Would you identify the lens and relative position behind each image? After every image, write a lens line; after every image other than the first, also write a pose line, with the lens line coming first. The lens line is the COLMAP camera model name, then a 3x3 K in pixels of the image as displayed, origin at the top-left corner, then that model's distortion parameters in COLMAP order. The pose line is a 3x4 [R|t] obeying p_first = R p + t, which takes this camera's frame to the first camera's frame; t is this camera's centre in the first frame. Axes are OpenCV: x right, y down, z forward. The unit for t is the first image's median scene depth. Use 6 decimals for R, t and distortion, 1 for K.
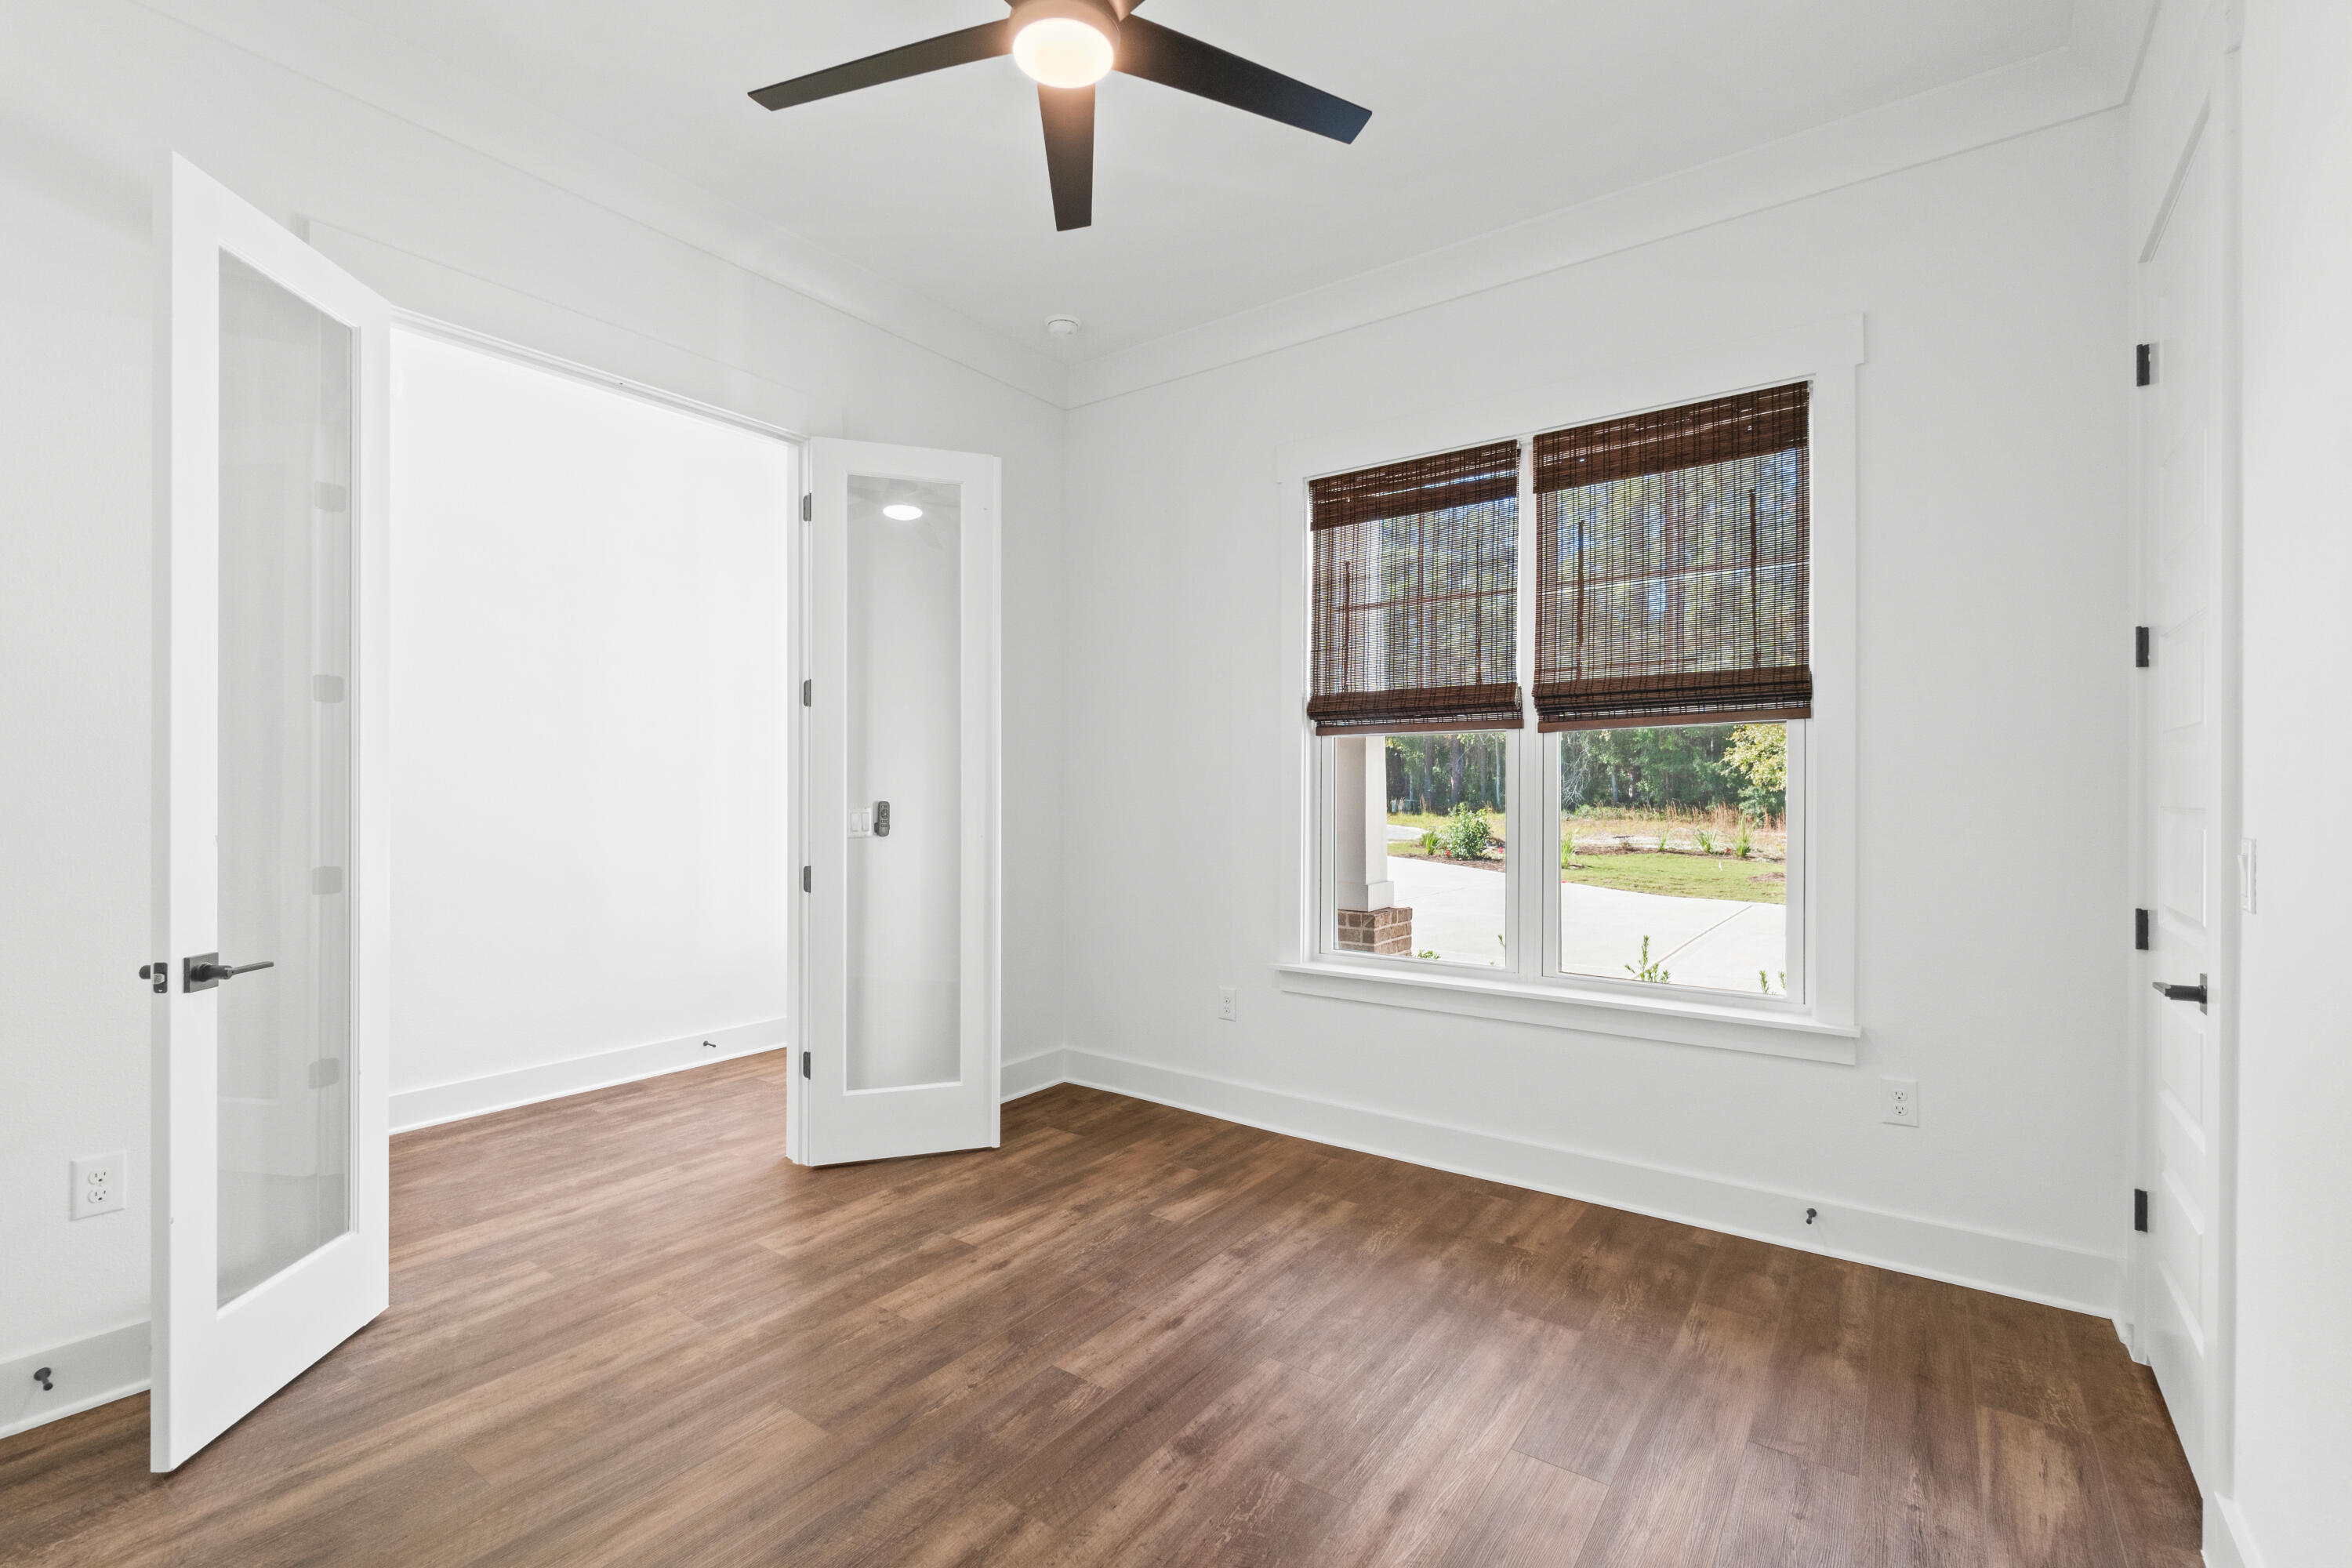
lens RADIAL K [[1030.5, 0, 1151.6], [0, 1030.5, 785.9], [0, 0, 1]] dist [-0.006463, 0.000060]
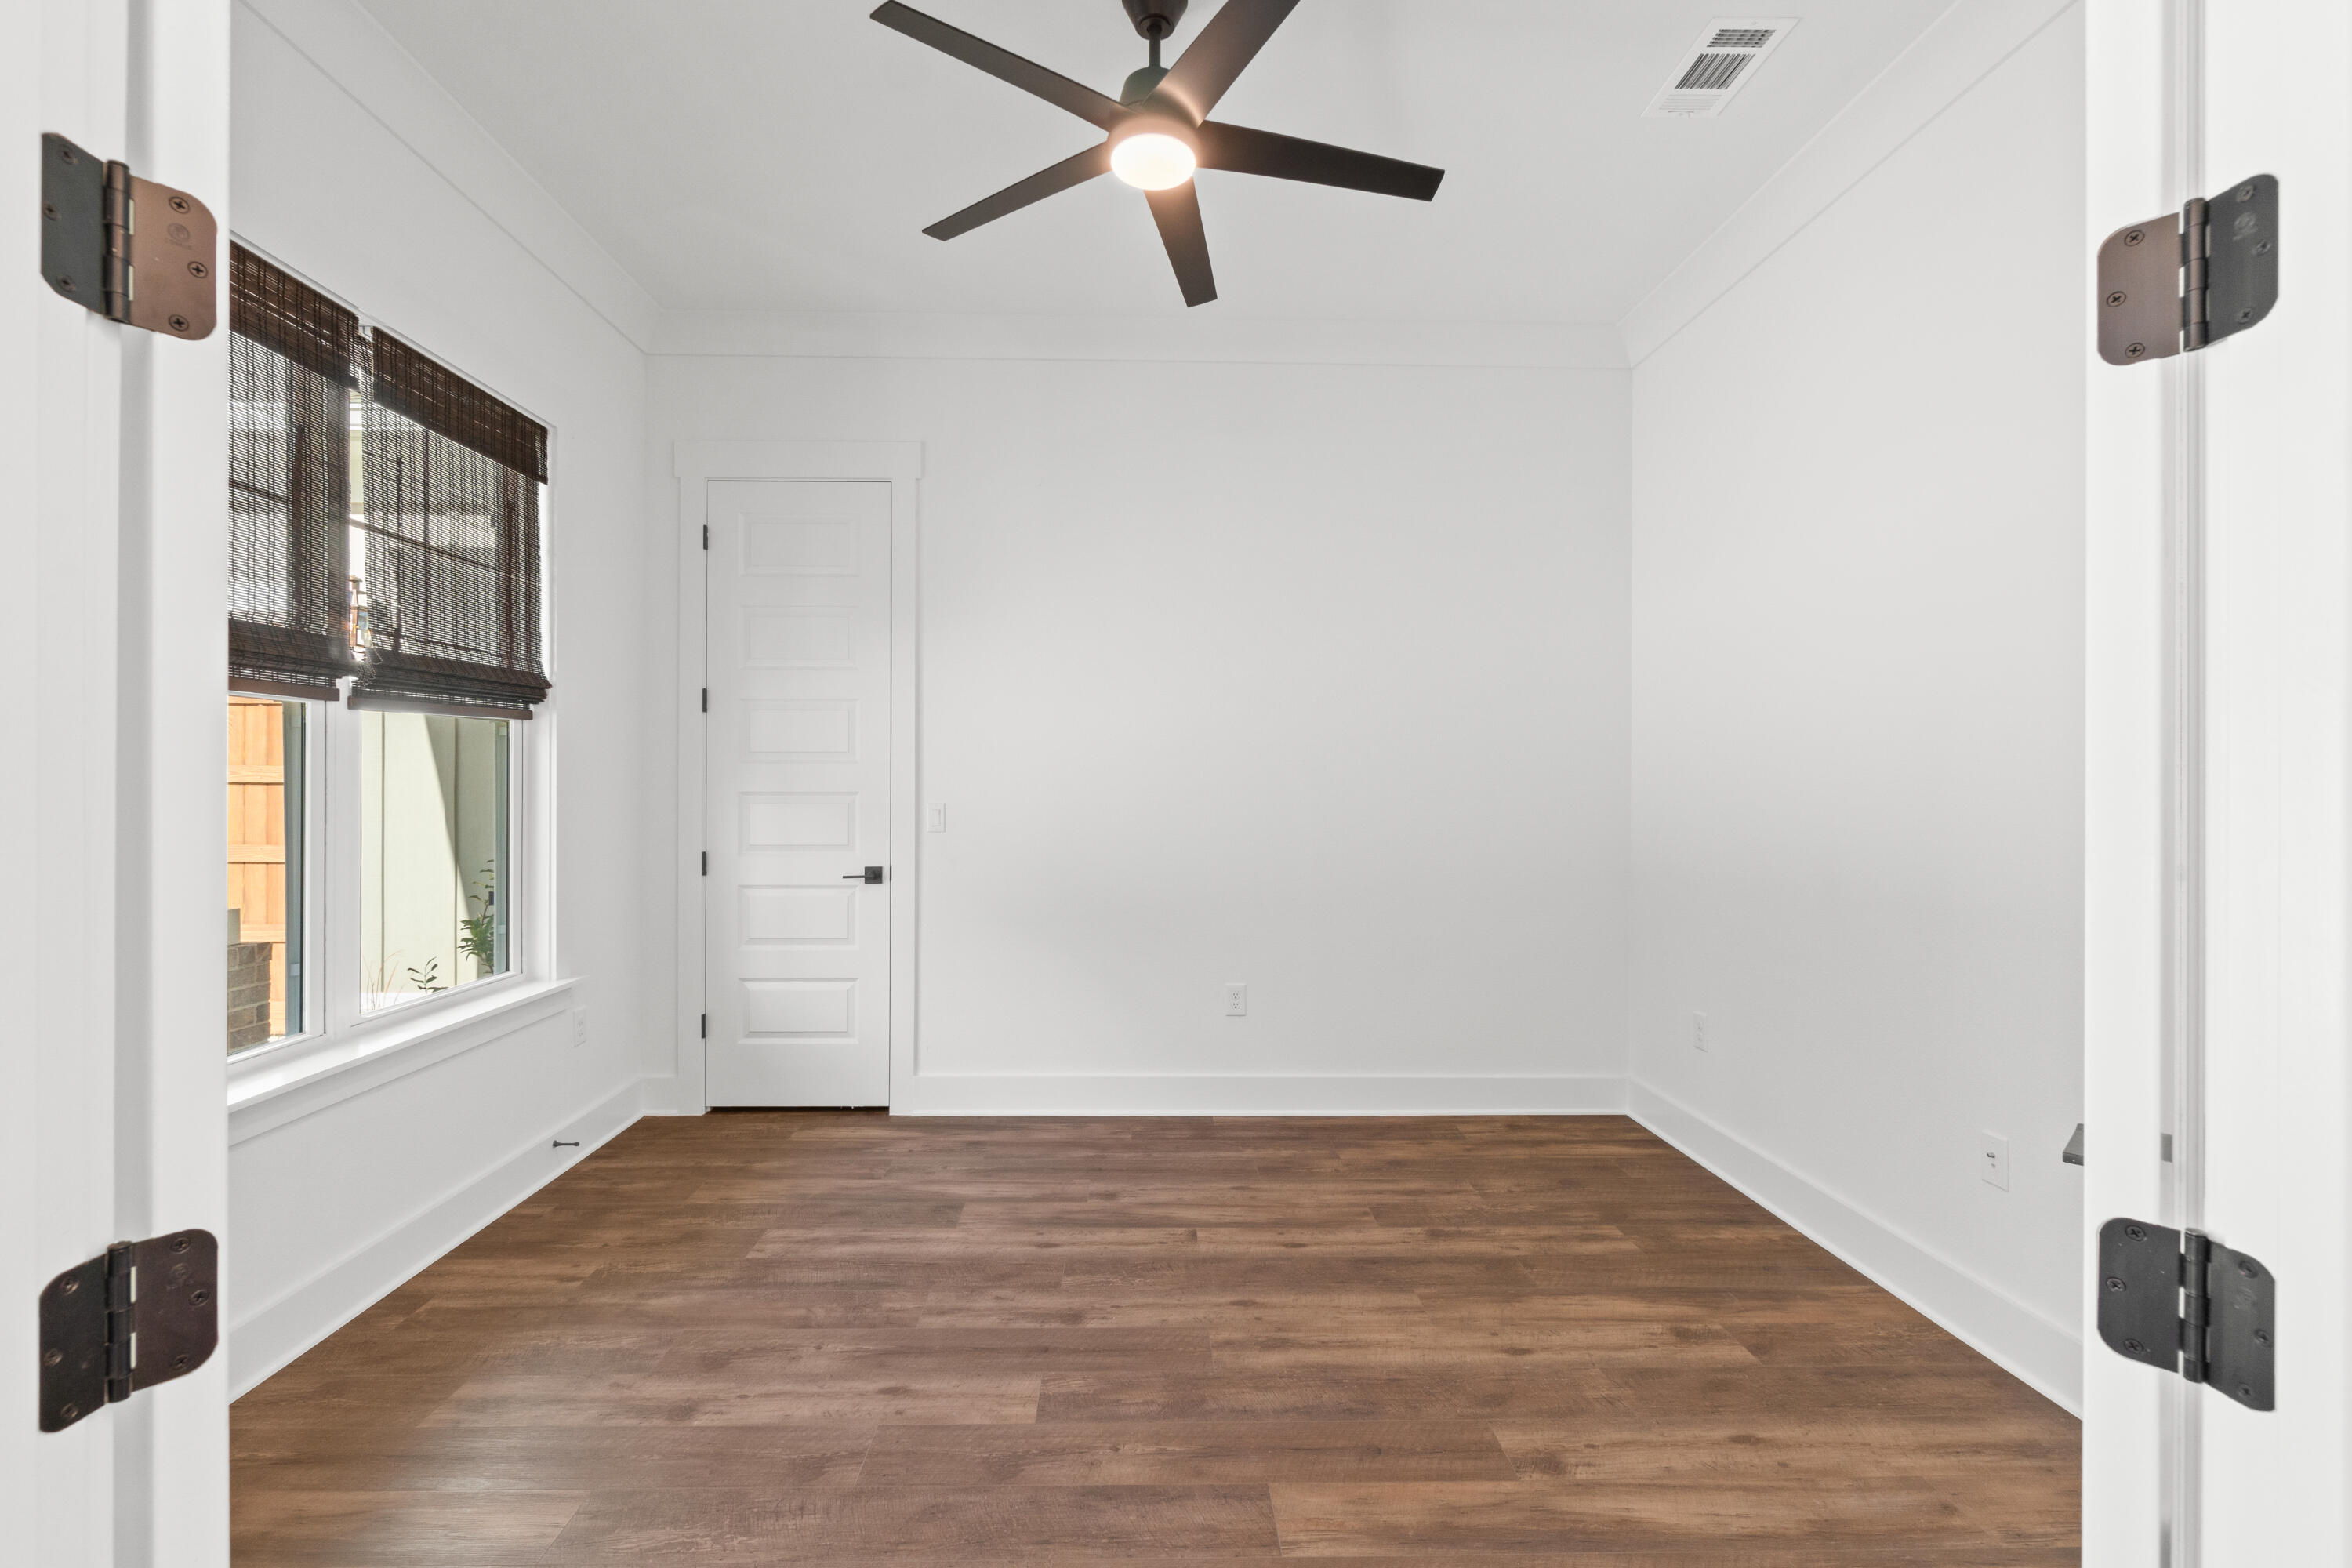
lens RADIAL K [[1030.5, 0, 1151.6], [0, 1030.5, 785.9], [0, 0, 1]] dist [-0.006463, 0.000060]
pose [[-0.607561, -0.011979, 0.794182, -0.795632], [-0.009682, 0.999924, 0.007676, -0.009666], [-0.794214, -0.003026, -0.607631, 1.335895]]
